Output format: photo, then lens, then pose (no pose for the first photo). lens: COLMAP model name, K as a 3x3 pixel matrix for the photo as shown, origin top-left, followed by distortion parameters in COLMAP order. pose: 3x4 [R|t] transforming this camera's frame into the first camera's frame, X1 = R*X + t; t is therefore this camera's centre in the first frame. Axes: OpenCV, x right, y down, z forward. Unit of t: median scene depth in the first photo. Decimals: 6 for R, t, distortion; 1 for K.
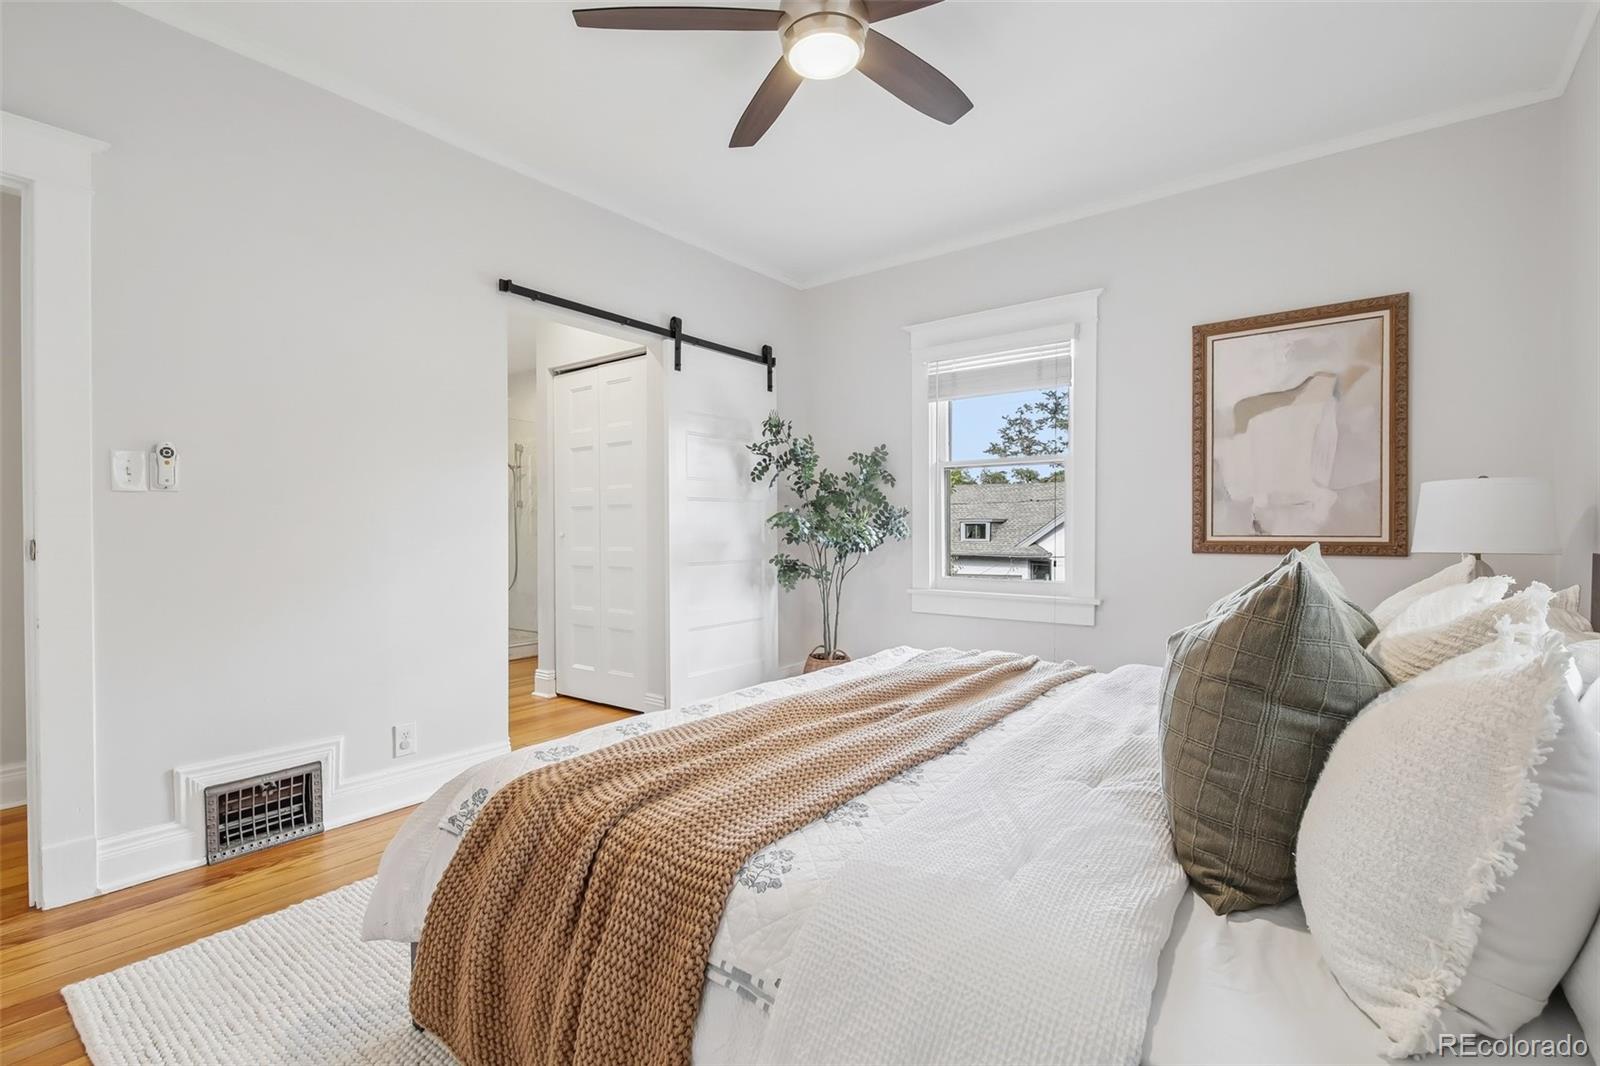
lens RADIAL K [[711.1, 0, 801.9], [0, 711.1, 533.4], [0, 0, 1]] dist [0.005593, -0.006209]
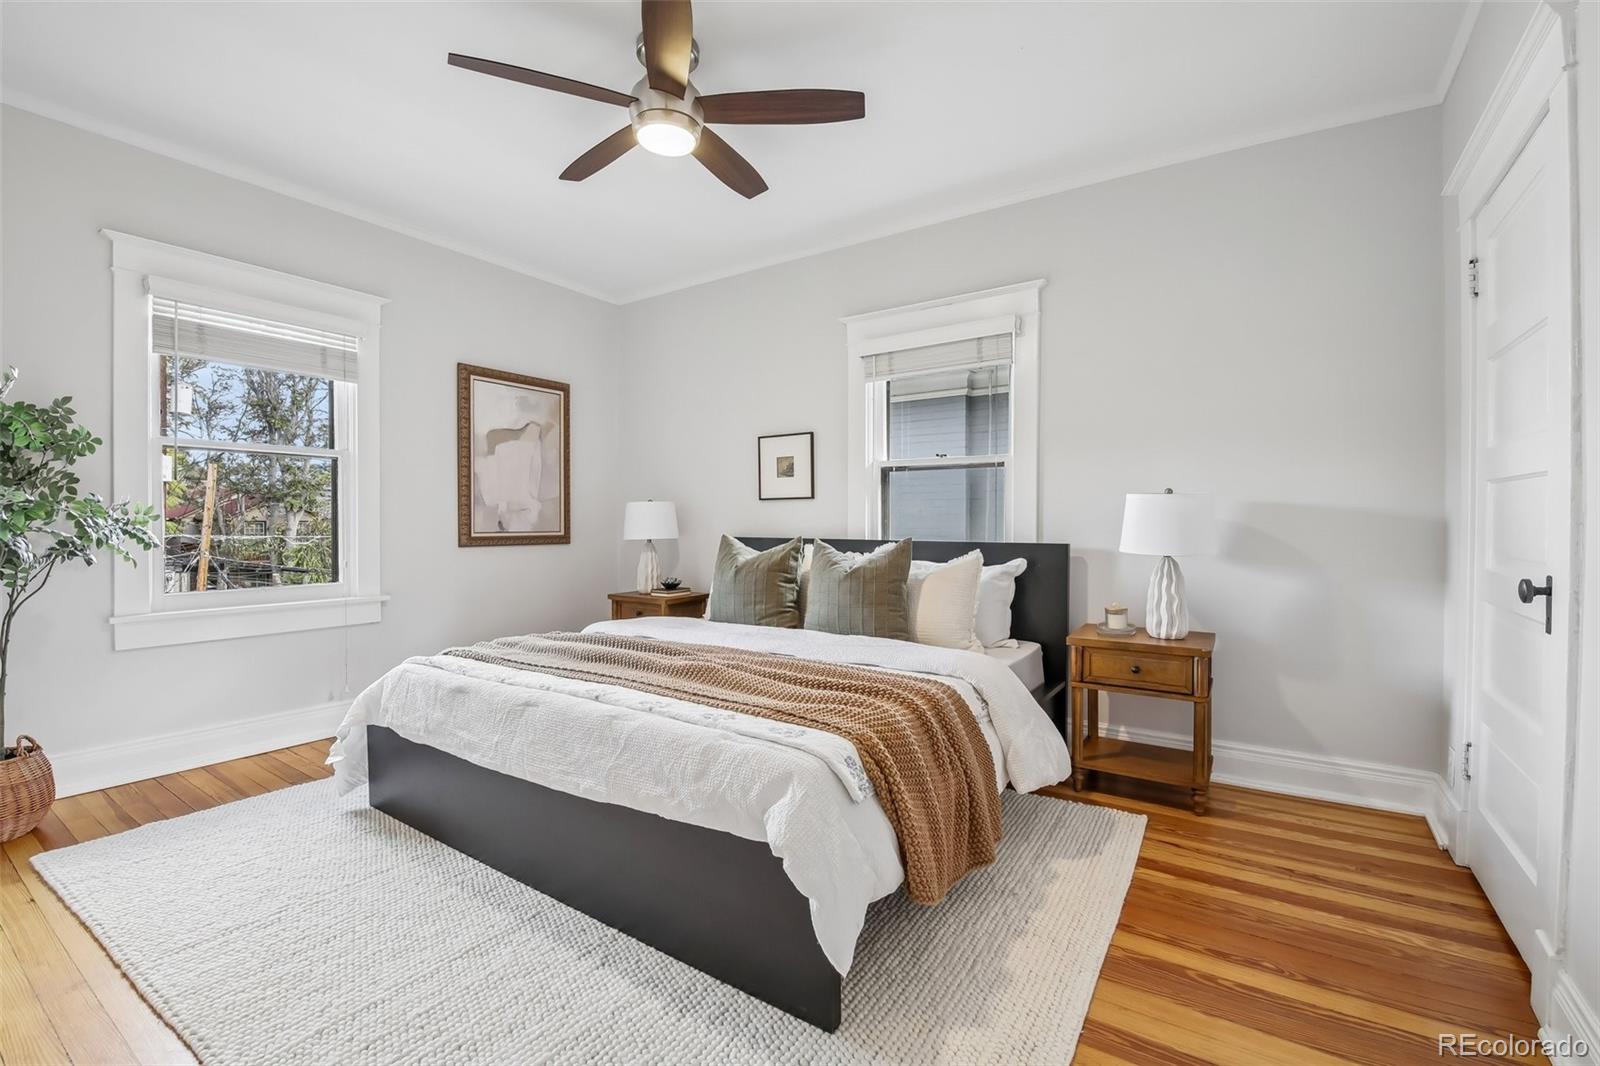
lens RADIAL K [[711.1, 0, 799.3], [0, 711.1, 529.9], [0, 0, 1]] dist [0.005593, -0.006209]
pose [[-0.073584, -0.008391, 0.997254, -0.749839], [0.008464, 0.999923, 0.009038, -0.008396], [-0.997253, 0.009106, -0.073507, 0.524703]]
